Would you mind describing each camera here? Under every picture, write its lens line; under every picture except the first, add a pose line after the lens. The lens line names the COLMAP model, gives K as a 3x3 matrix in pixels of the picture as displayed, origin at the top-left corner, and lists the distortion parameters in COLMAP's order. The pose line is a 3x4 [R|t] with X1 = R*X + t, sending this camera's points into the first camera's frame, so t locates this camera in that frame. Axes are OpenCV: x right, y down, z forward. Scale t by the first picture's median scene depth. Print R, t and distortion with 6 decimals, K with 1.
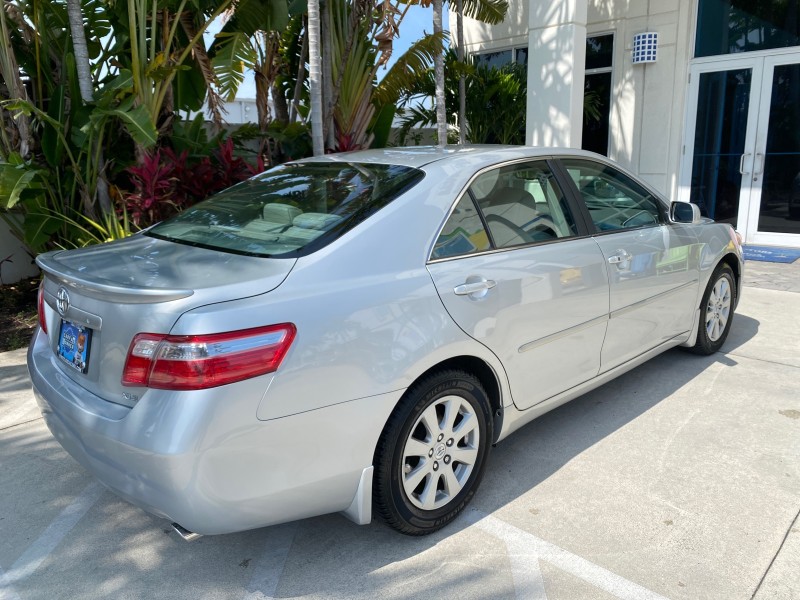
lens RADIAL K [[614.1, 0, 398.6], [0, 614.1, 292.7], [0, 0, 1]] dist [-0.001270, 0.003169]
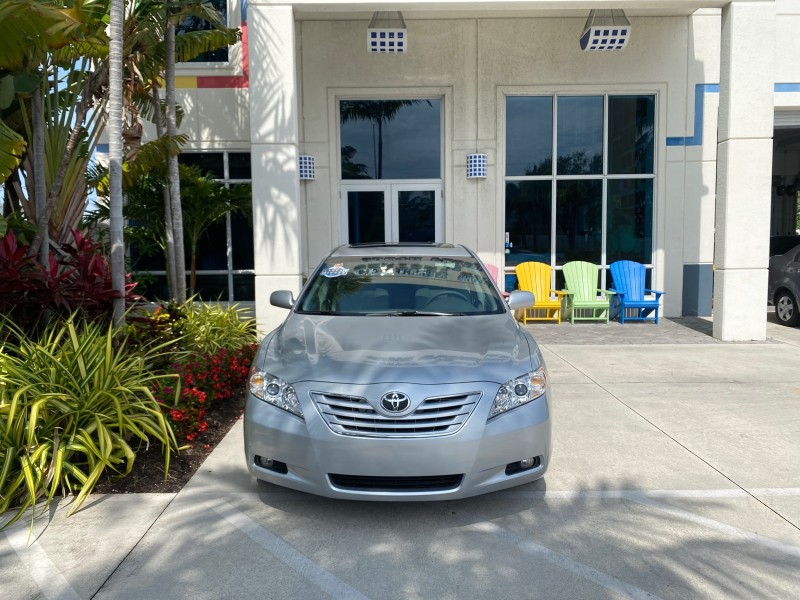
lens RADIAL K [[607.4, 0, 400.7], [0, 607.4, 300.1], [0, 0, 1]] dist [-0.000701, 0.003759]
pose [[0.712761, -0.046389, 0.699871, -0.402992], [0.147208, 0.985481, -0.084599, -0.010853], [-0.685785, 0.163325, 0.709242, 0.071865]]
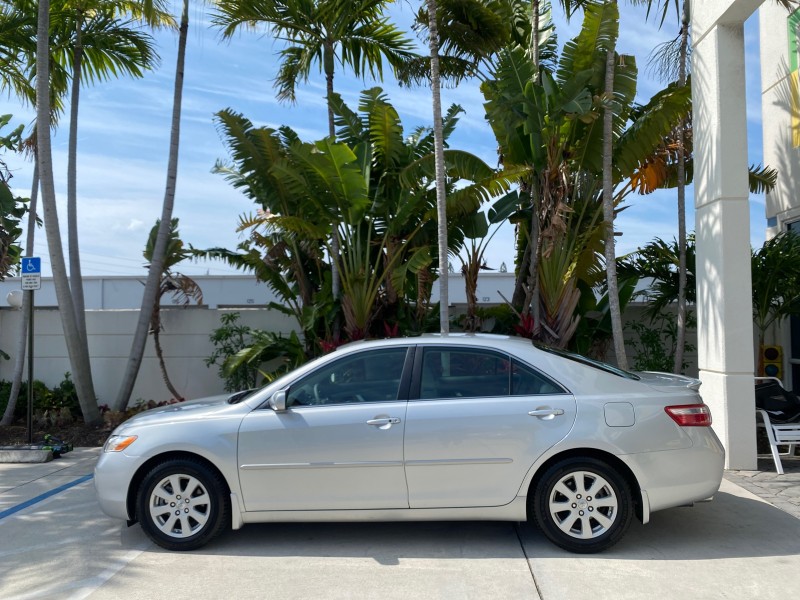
lens RADIAL K [[603.0, 0, 395.6], [0, 603.0, 302.2], [0, 0, 1]] dist [0.024436, -0.006649]
pose [[0.657158, -0.014233, -0.753619, 0.636484], [-0.171864, 0.970655, -0.168199, -0.059941], [0.733898, 0.240053, 0.635428, 0.115737]]
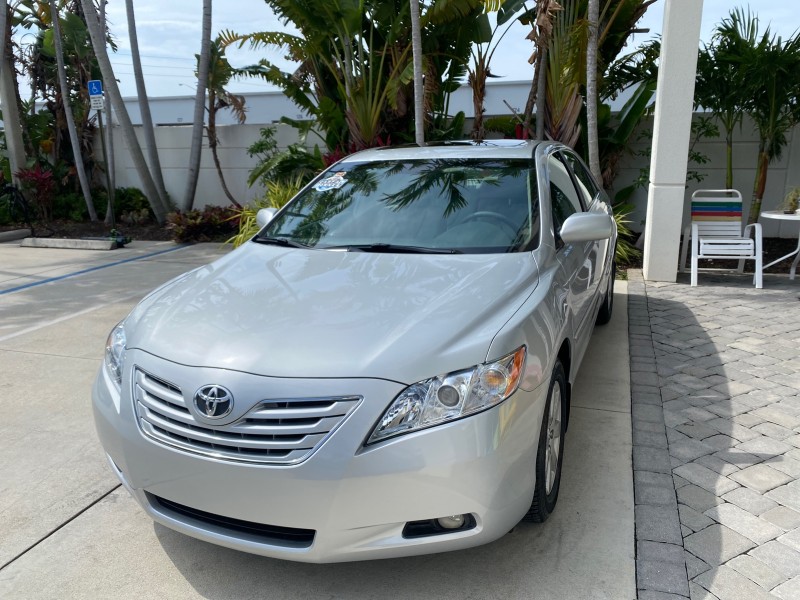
lens RADIAL K [[593.7, 0, 400.9], [0, 593.7, 283.4], [0, 0, 1]] dist [0.001877, 0.000674]
pose [[0.436191, 0.221556, -0.872153, 0.883010], [-0.190821, 0.969947, 0.150964, -0.112842], [0.879389, 0.100576, 0.465359, 0.362142]]
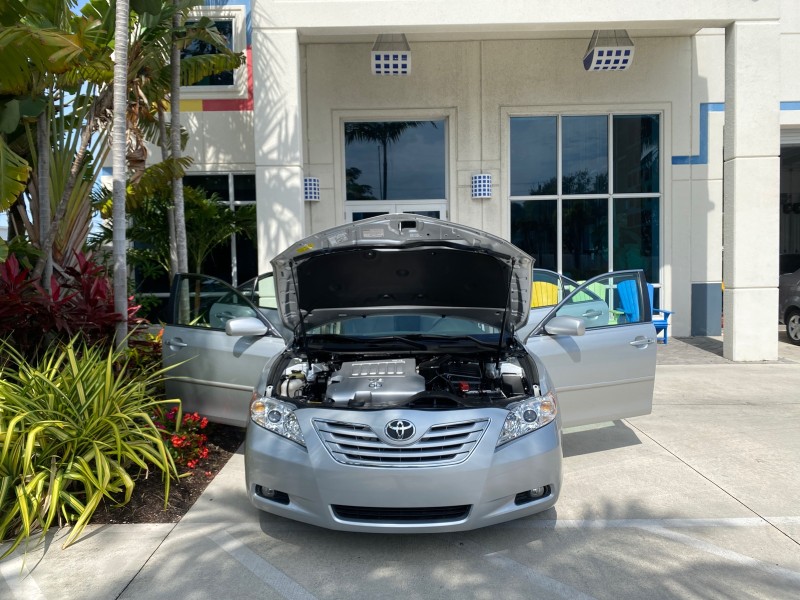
lens RADIAL K [[607.9, 0, 401.6], [0, 607.9, 300.3], [0, 0, 1]] dist [0.003427, -0.003473]
pose [[0.718173, -0.027777, 0.695310, -0.395493], [0.151866, 0.981374, -0.117654, -0.014123], [-0.679091, 0.190090, 0.709015, 0.077691]]
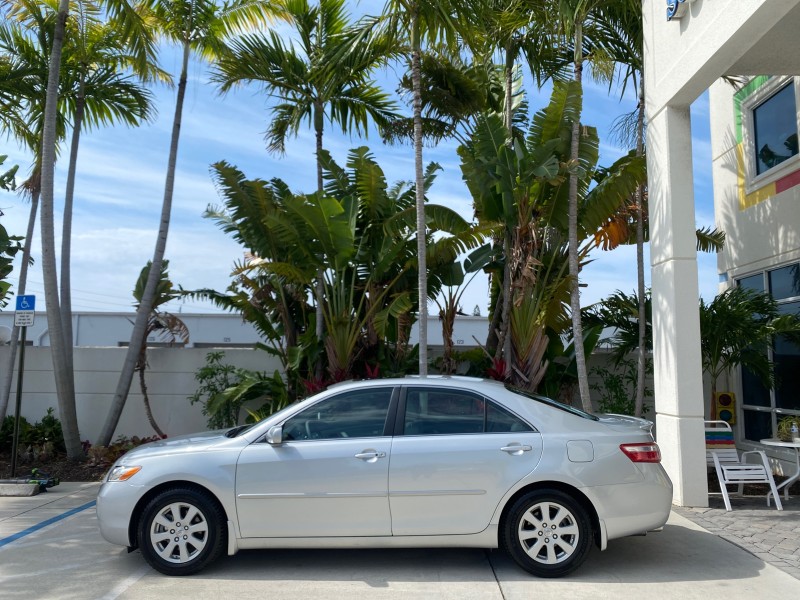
lens RADIAL K [[599.4, 0, 395.7], [0, 599.4, 299.5], [0, 0, 1]] dist [0.051004, -0.052401]
pose [[0.689609, -0.053260, -0.722221, 0.679445], [-0.183210, 0.952018, -0.245144, -0.049382], [0.700624, 0.301371, 0.646762, 0.058745]]
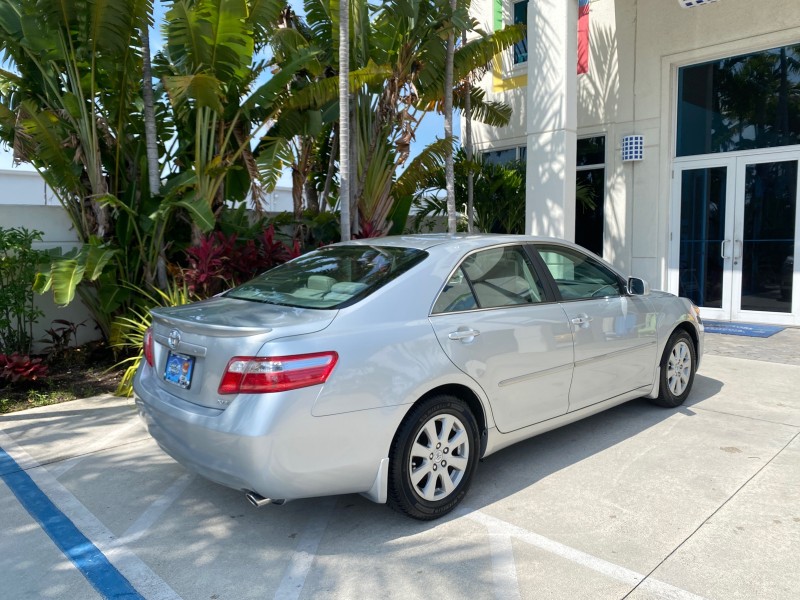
lens RADIAL K [[609.1, 0, 398.7], [0, 609.1, 298.8], [0, 0, 1]] dist [0.007009, -0.003395]
pose [[0.999552, 0.009754, -0.028311, 0.004869], [-0.013131, 0.992485, -0.121660, 0.025538], [0.026912, 0.121978, 0.992168, -0.120464]]
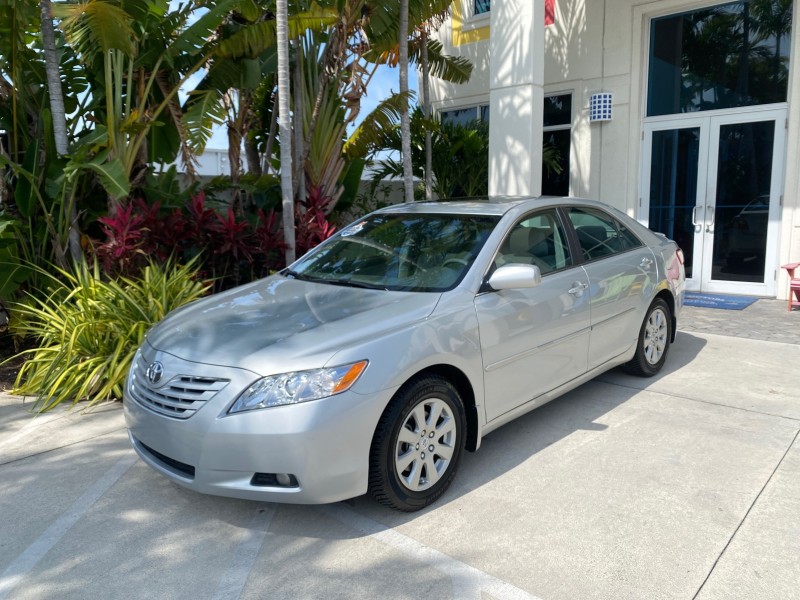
lens RADIAL K [[612.4, 0, 395.6], [0, 612.4, 297.4], [0, 0, 1]] dist [0.003345, -0.002083]
pose [[0.999423, -0.001027, 0.033947, 0.014255], [0.003393, 0.997560, -0.069727, 0.001300], [-0.033792, 0.069802, 0.996988, -0.023051]]
